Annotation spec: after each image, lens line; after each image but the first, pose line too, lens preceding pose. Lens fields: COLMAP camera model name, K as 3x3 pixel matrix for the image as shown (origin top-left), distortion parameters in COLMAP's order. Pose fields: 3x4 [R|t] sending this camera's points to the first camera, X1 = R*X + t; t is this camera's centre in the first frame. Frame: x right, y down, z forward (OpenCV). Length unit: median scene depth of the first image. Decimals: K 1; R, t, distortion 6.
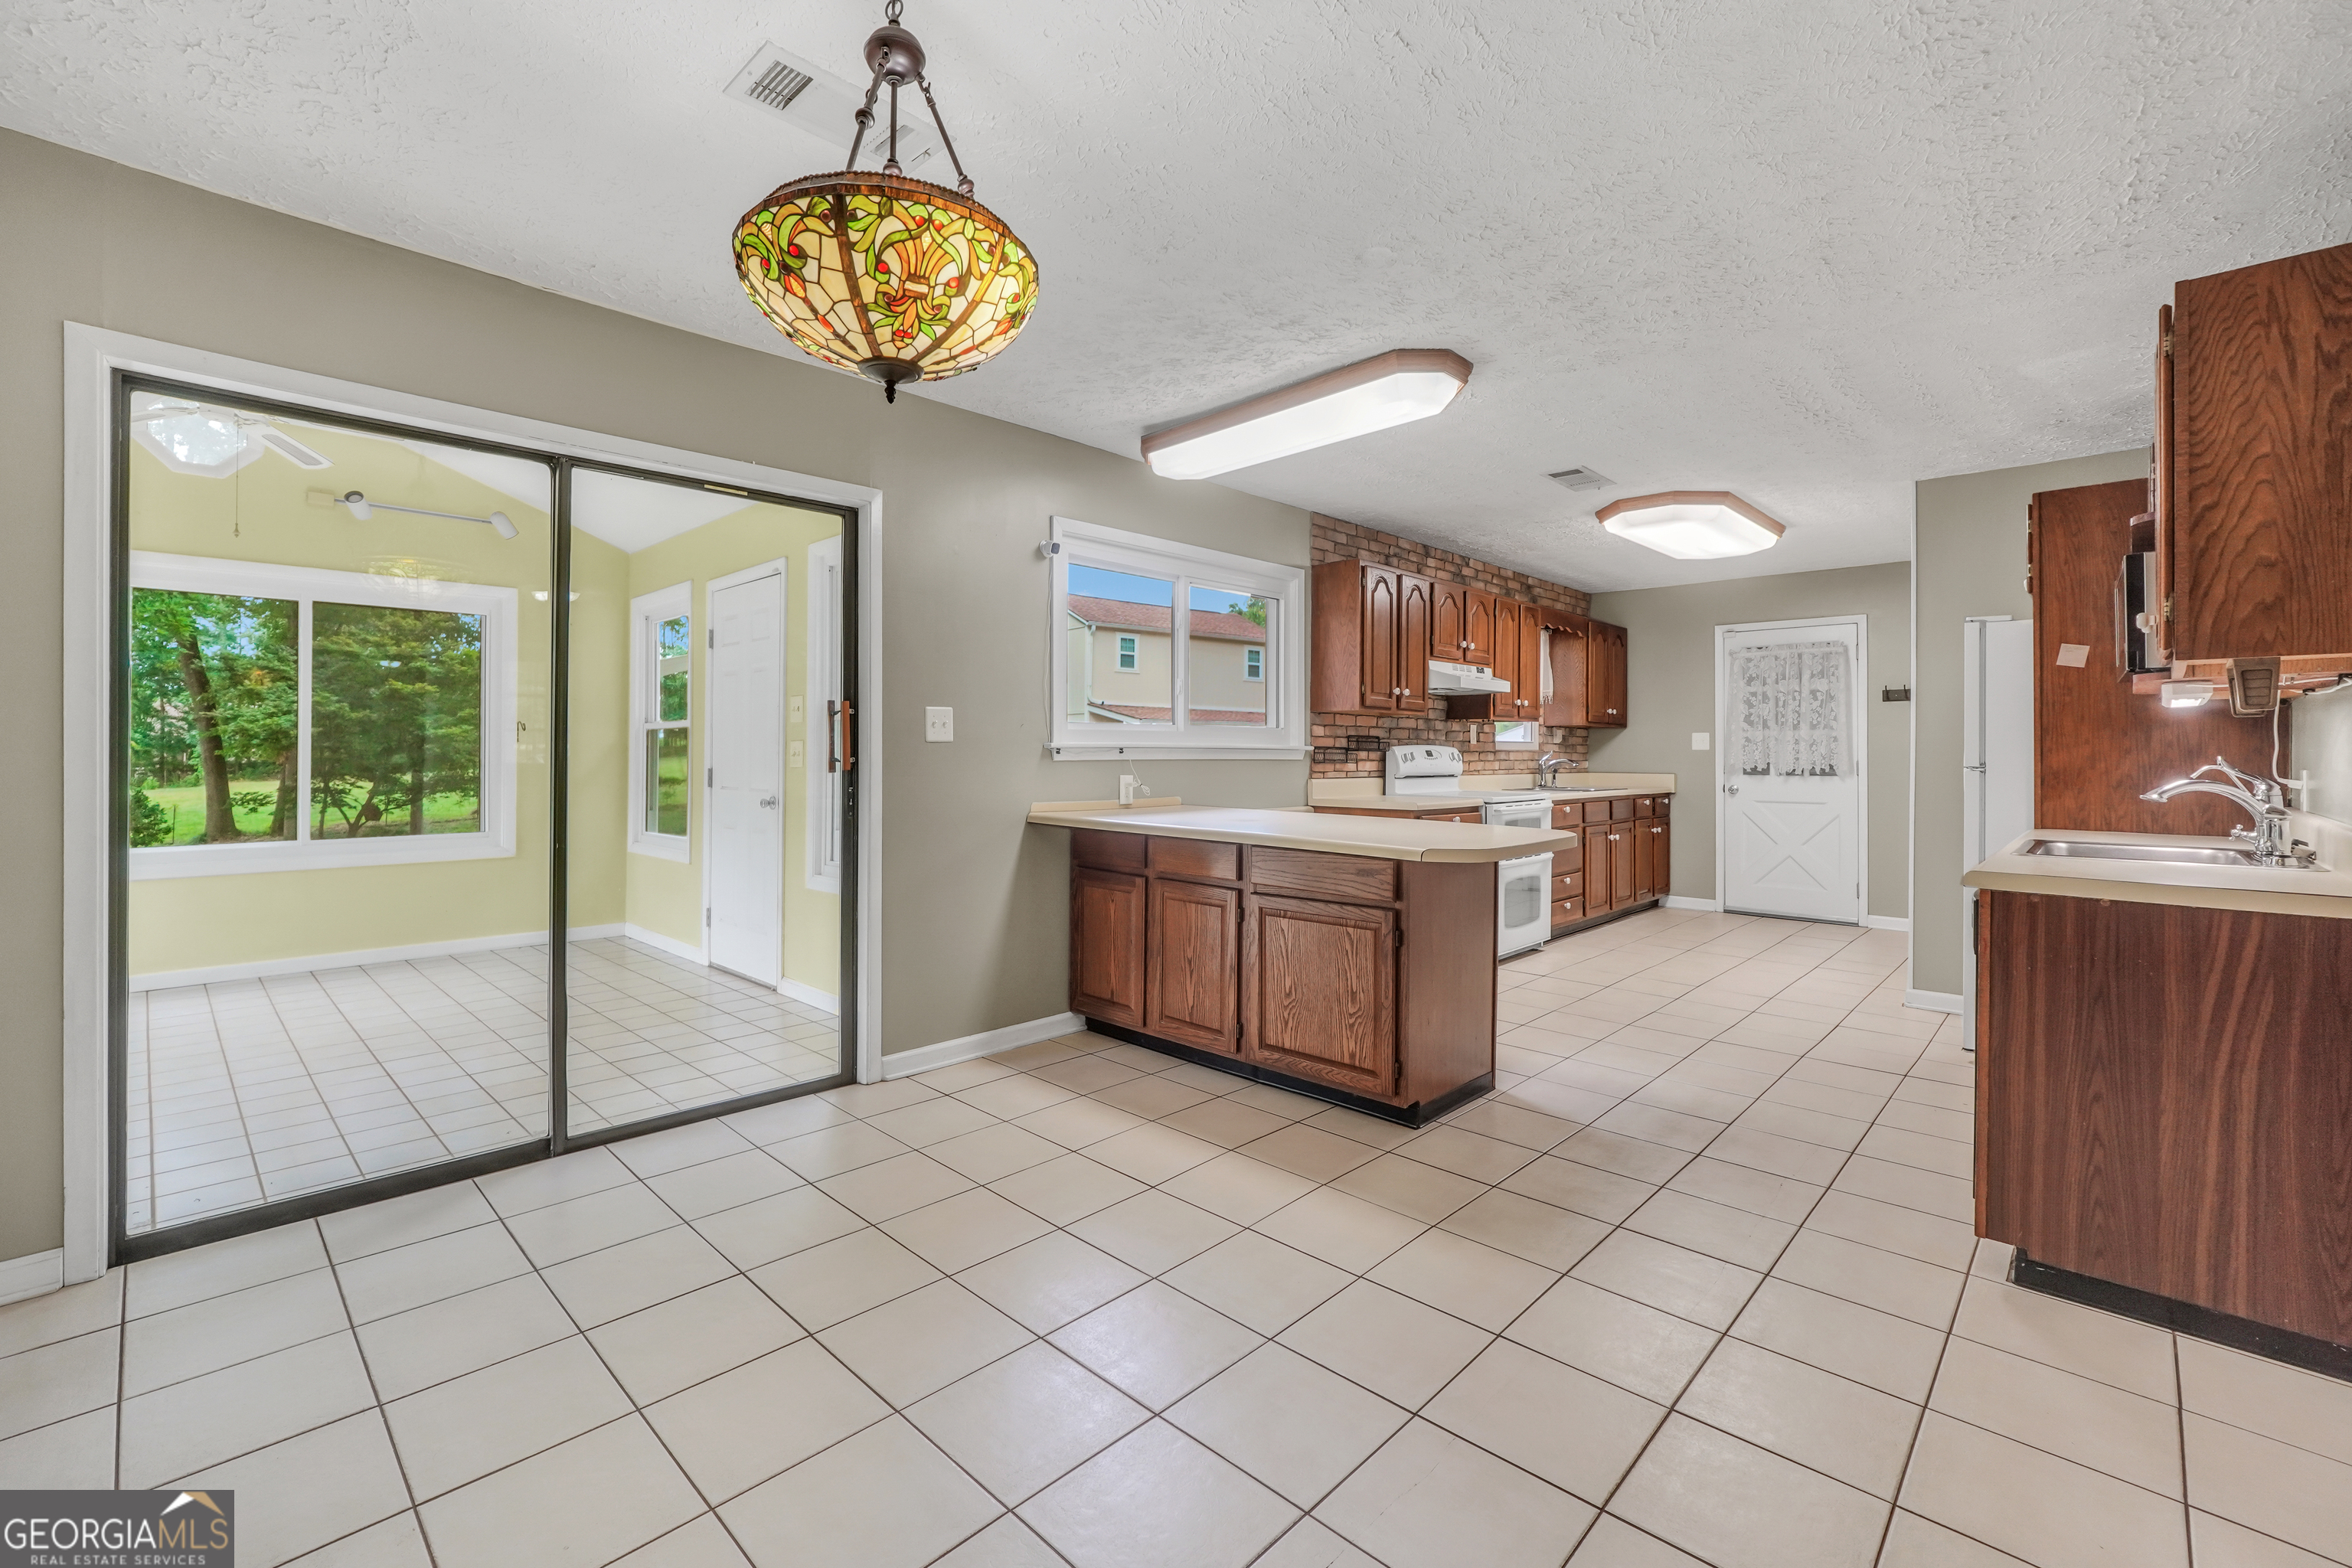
lens RADIAL K [[1002.5, 0, 1148.5], [0, 1002.5, 749.9], [0, 0, 1]] dist [-0.017879, 0.005643]
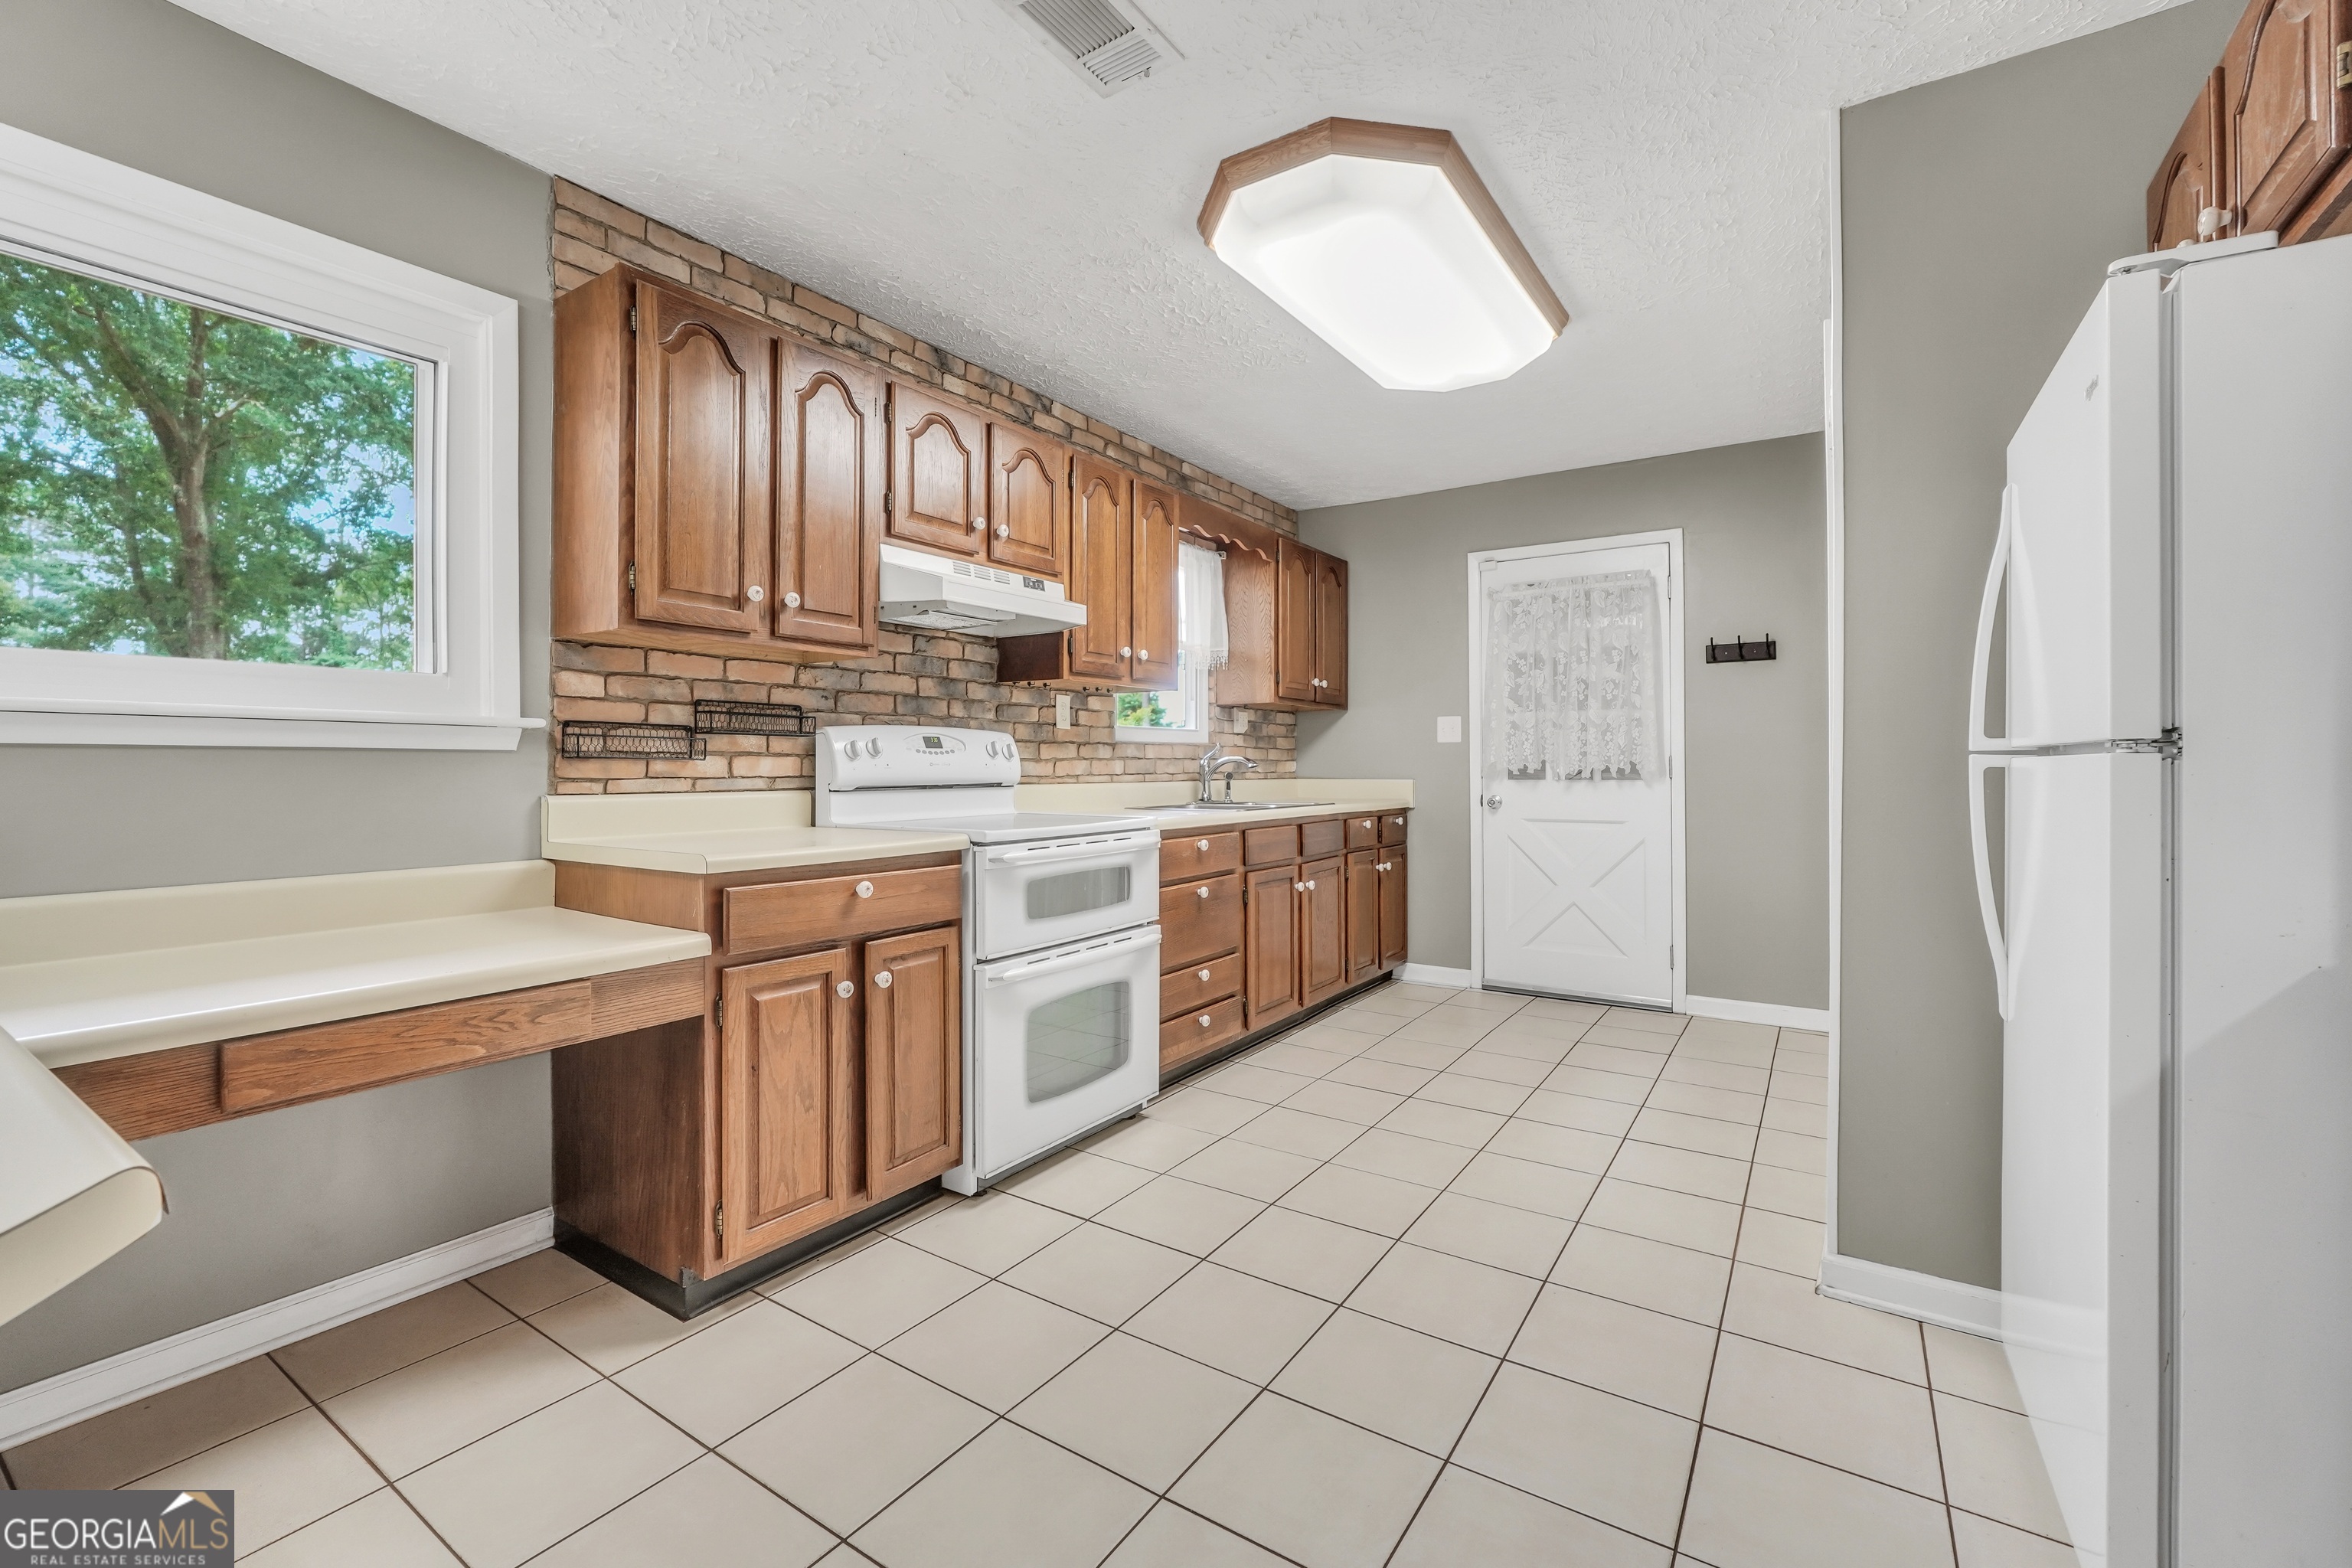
lens RADIAL K [[1002.5, 0, 1150.5], [0, 1002.5, 763.9], [0, 0, 1]] dist [-0.017879, 0.005643]
pose [[0.984255, -0.006016, 0.176649, 0.320627], [0.005603, 0.999980, 0.002839, 0.014703], [-0.176663, -0.001804, 0.984270, 0.507987]]
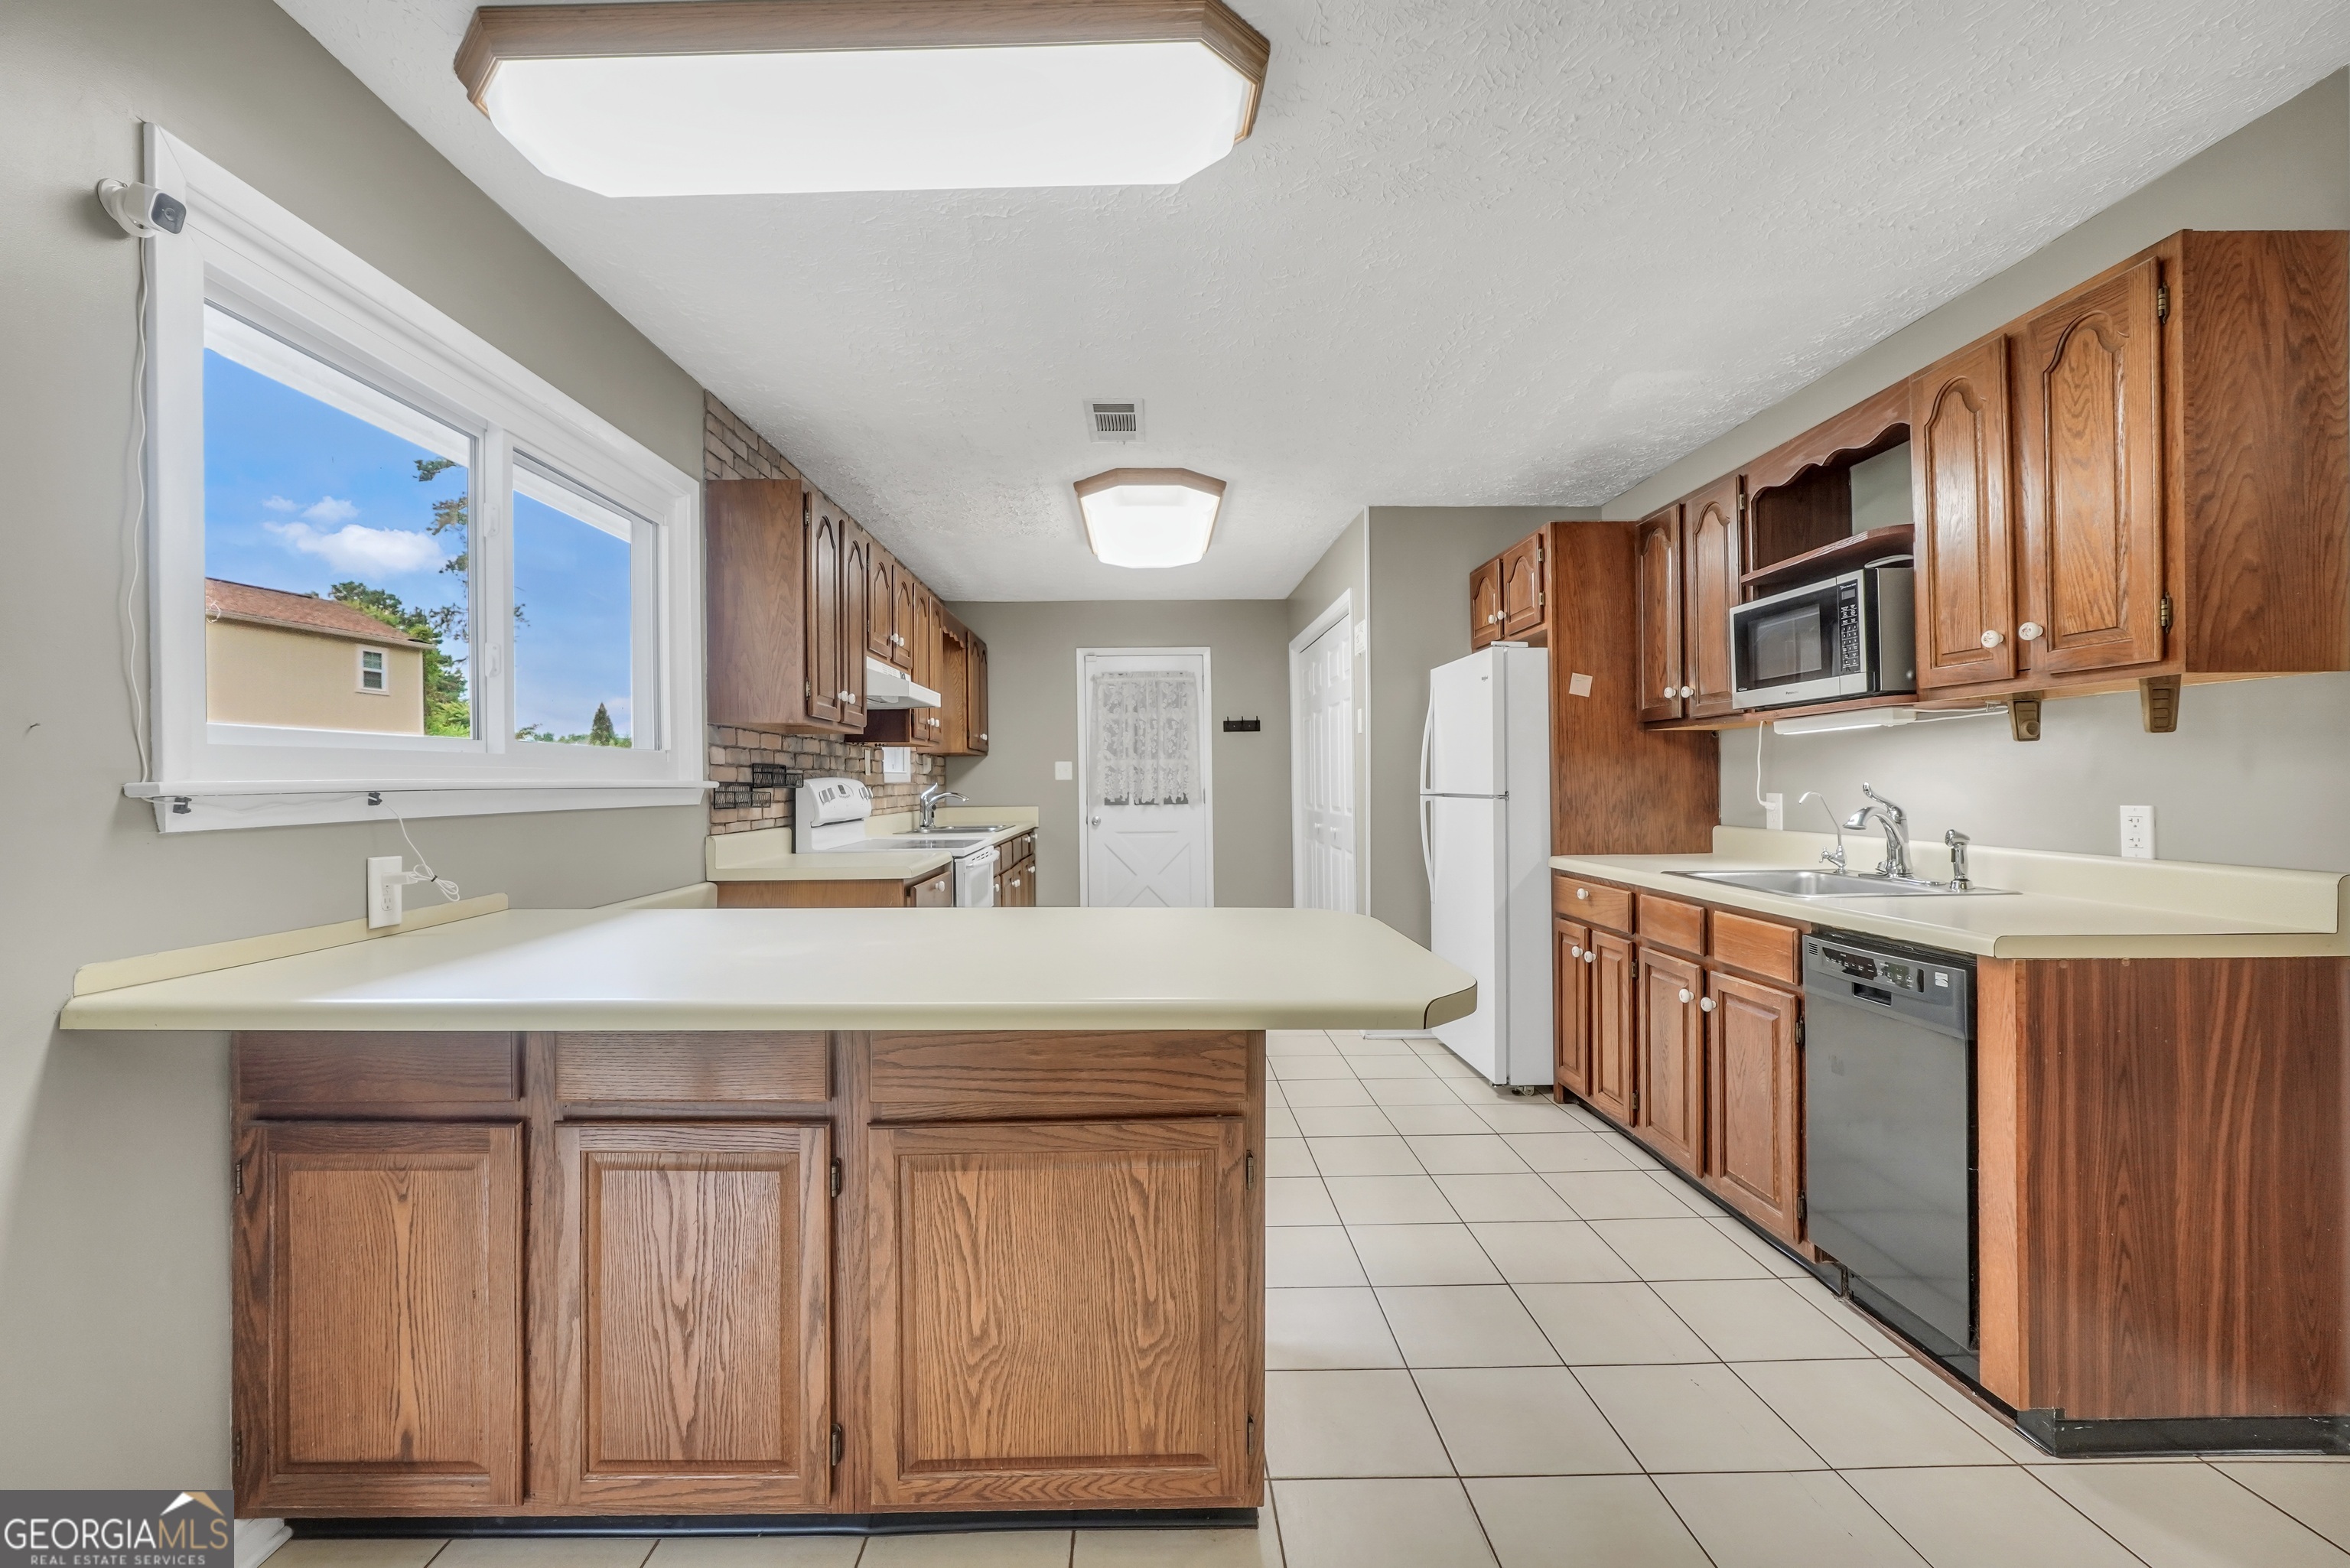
lens RADIAL K [[1001.6, 0, 1154.3], [0, 1001.6, 780.0], [0, 0, 1]] dist [-0.017879, 0.005643]
pose [[0.701114, -0.010572, 0.712971, -0.071471], [0.011077, 0.999931, 0.003934, -0.003760], [-0.712963, 0.005139, 0.701182, 0.374494]]
